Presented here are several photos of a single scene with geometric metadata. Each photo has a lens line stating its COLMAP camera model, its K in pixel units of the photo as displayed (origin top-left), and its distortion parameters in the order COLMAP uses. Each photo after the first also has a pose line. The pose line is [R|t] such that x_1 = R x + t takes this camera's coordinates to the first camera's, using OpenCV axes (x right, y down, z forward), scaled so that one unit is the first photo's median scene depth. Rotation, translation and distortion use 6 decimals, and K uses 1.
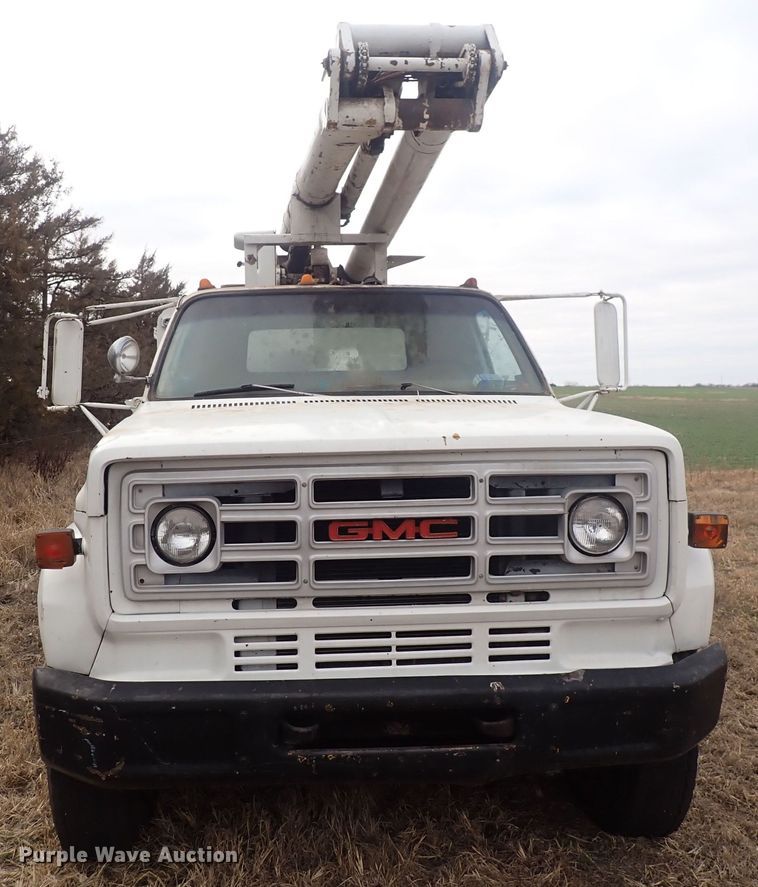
lens RADIAL K [[934.1, 0, 303.8], [0, 934.1, 441.6], [0, 0, 1]] dist [0.006965, -0.003757]
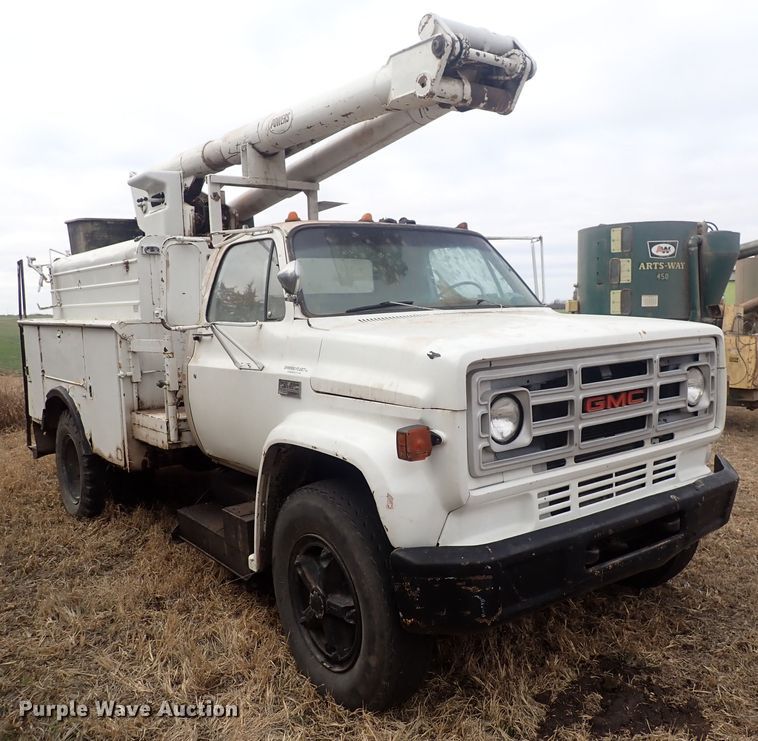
lens RADIAL K [[729.2, 0, 384.4], [0, 729.2, 379.7], [0, 0, 1]] dist [-0.000756, -0.004850]
pose [[0.829289, -0.070280, 0.554382, -0.788514], [0.052196, 0.997465, 0.048373, -0.007508], [-0.556376, -0.011179, 0.830855, 0.281529]]
